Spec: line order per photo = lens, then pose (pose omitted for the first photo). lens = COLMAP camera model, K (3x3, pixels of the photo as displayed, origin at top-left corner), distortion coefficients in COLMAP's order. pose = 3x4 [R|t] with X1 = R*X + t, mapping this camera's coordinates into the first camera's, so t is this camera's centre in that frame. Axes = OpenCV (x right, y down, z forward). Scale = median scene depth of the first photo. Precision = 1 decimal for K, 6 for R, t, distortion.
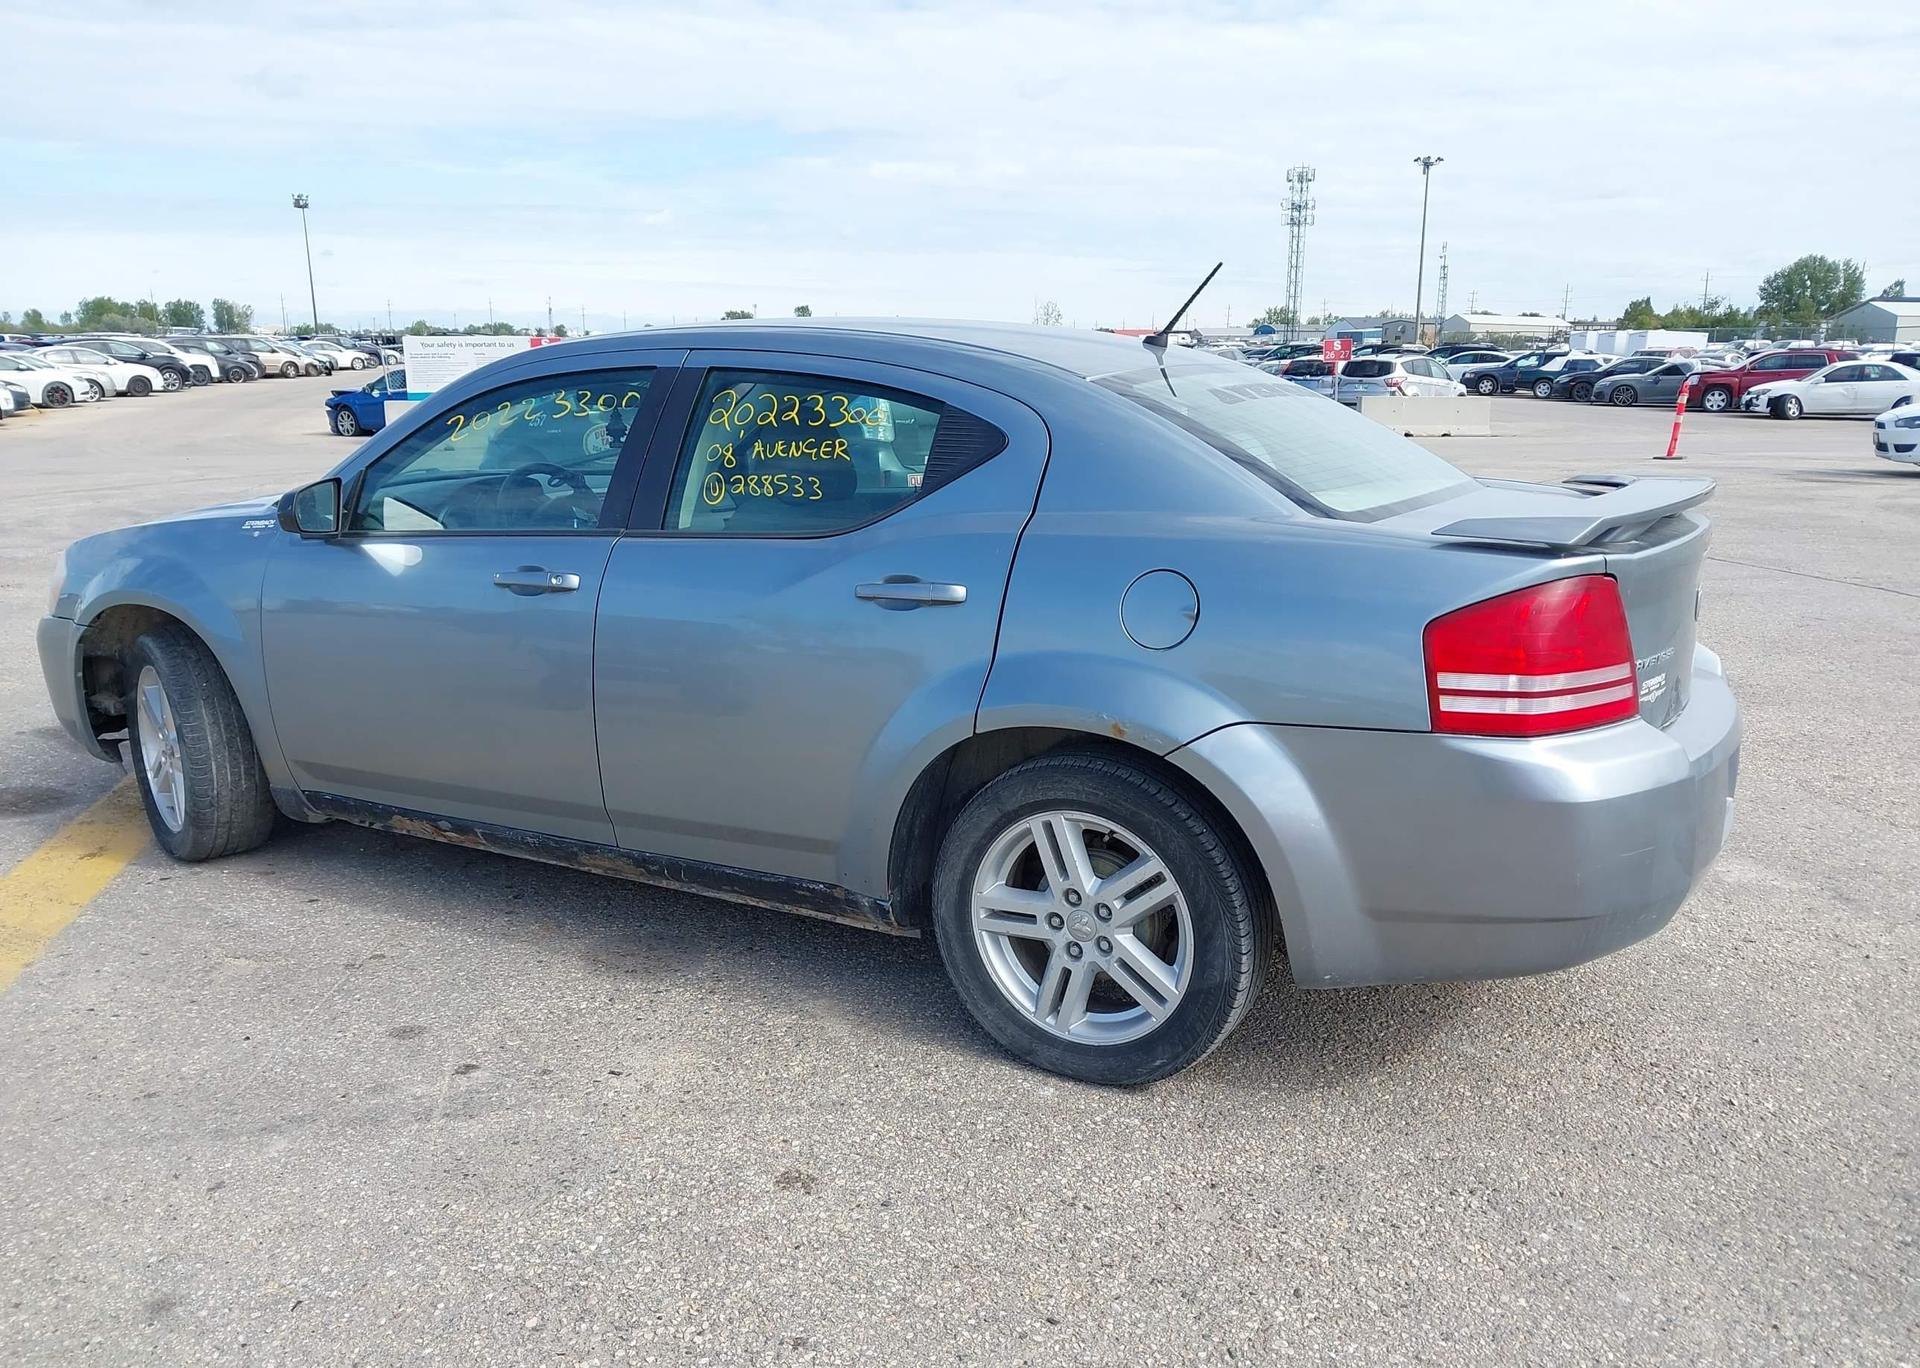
lens RADIAL K [[1544.4, 0, 958.9], [0, 1544.4, 693.9], [0, 0, 1]] dist [0.020393, -0.018604]
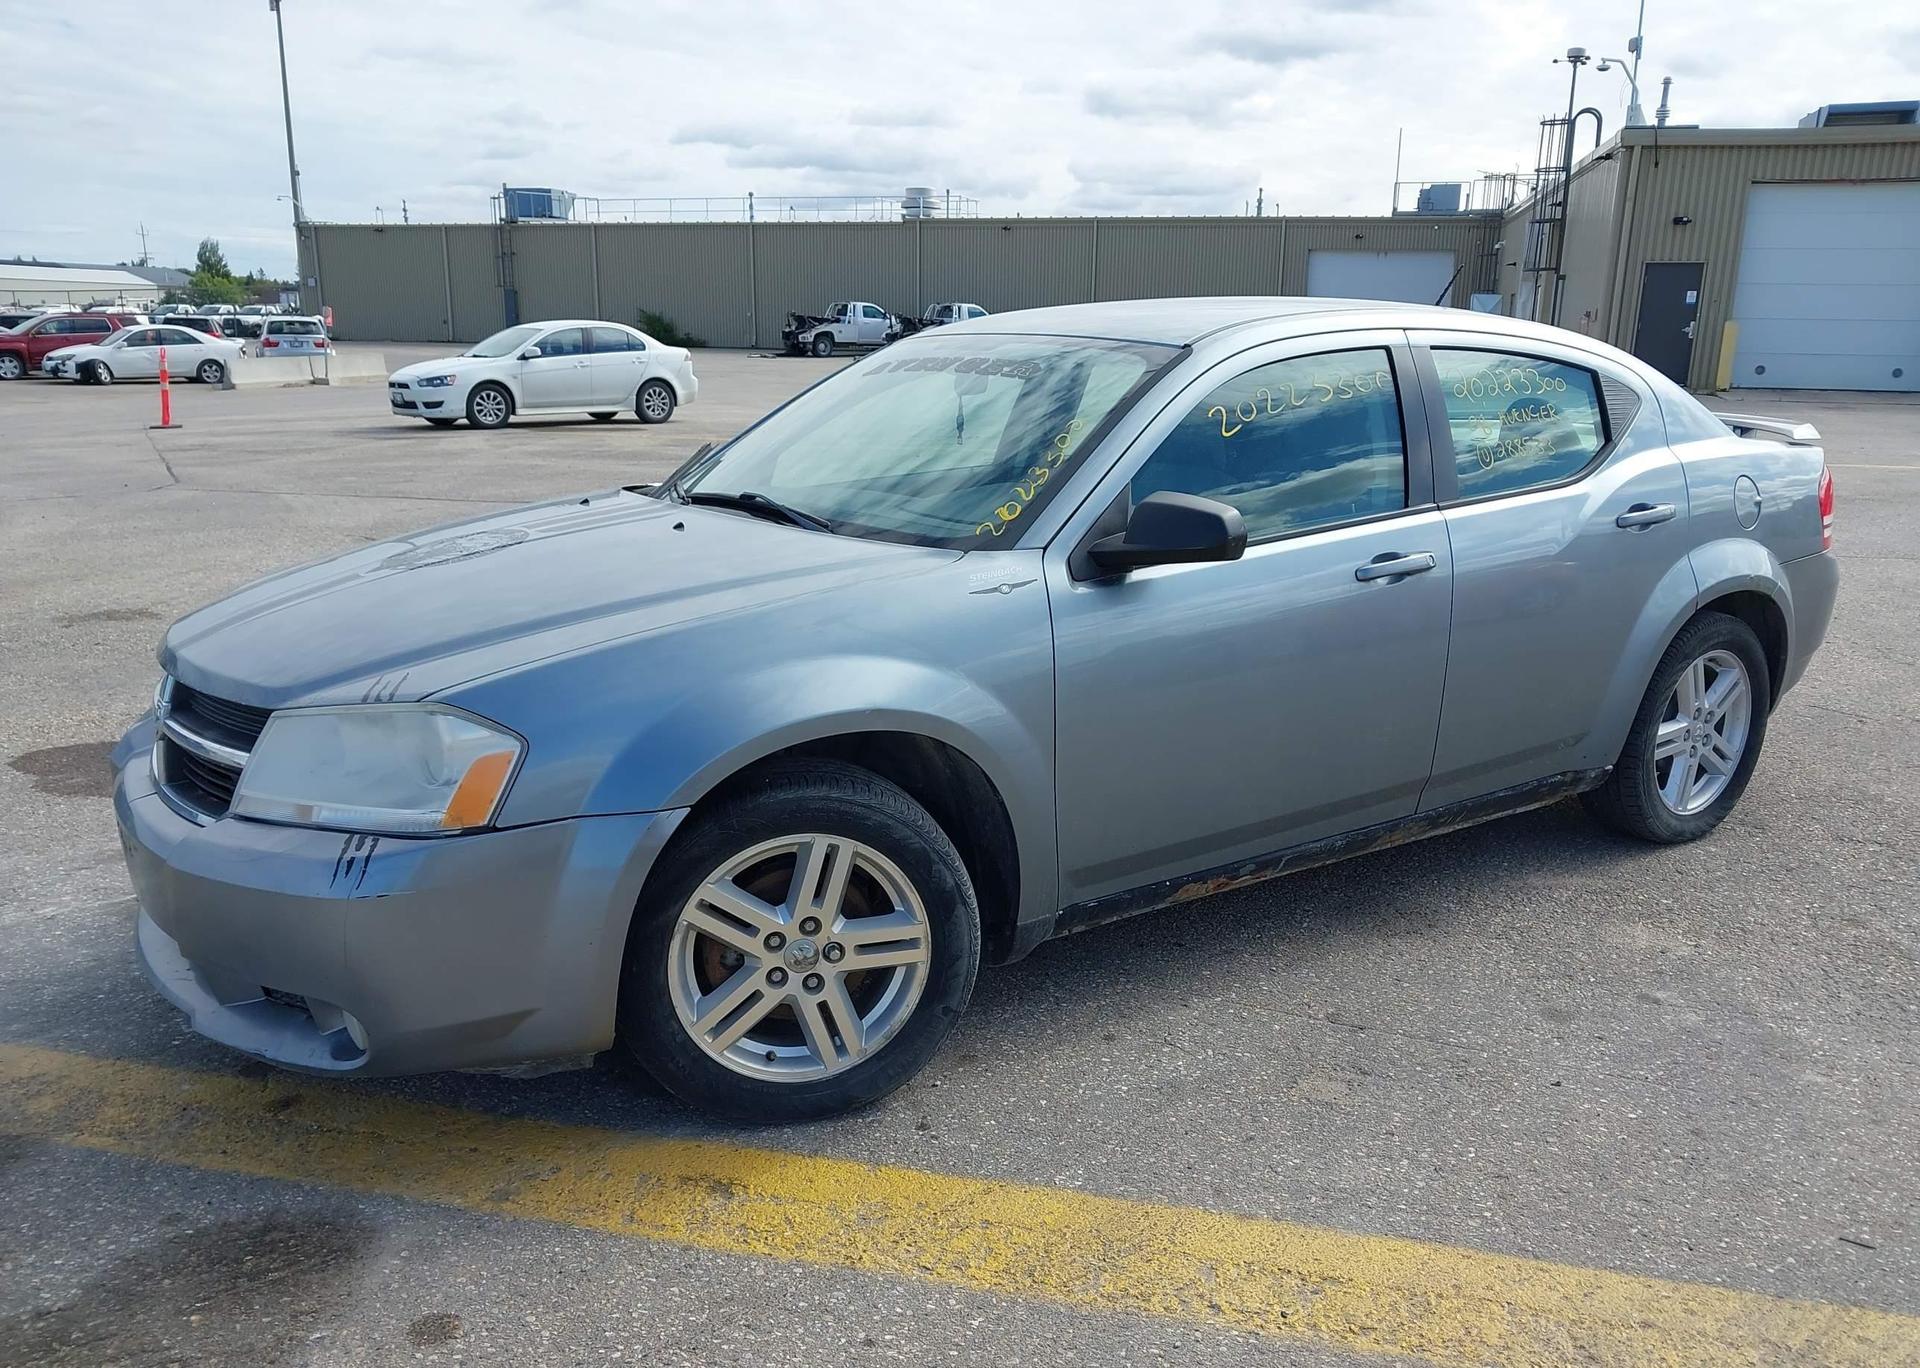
lens RADIAL K [[1544.4, 0, 958.9], [0, 1544.4, 693.9], [0, 0, 1]] dist [0.020393, -0.018604]
pose [[0.441035, -0.204225, 0.873945, -1.140710], [0.184148, 0.973640, 0.134592, -0.159238], [-0.878395, 0.101575, 0.467017, 0.717038]]
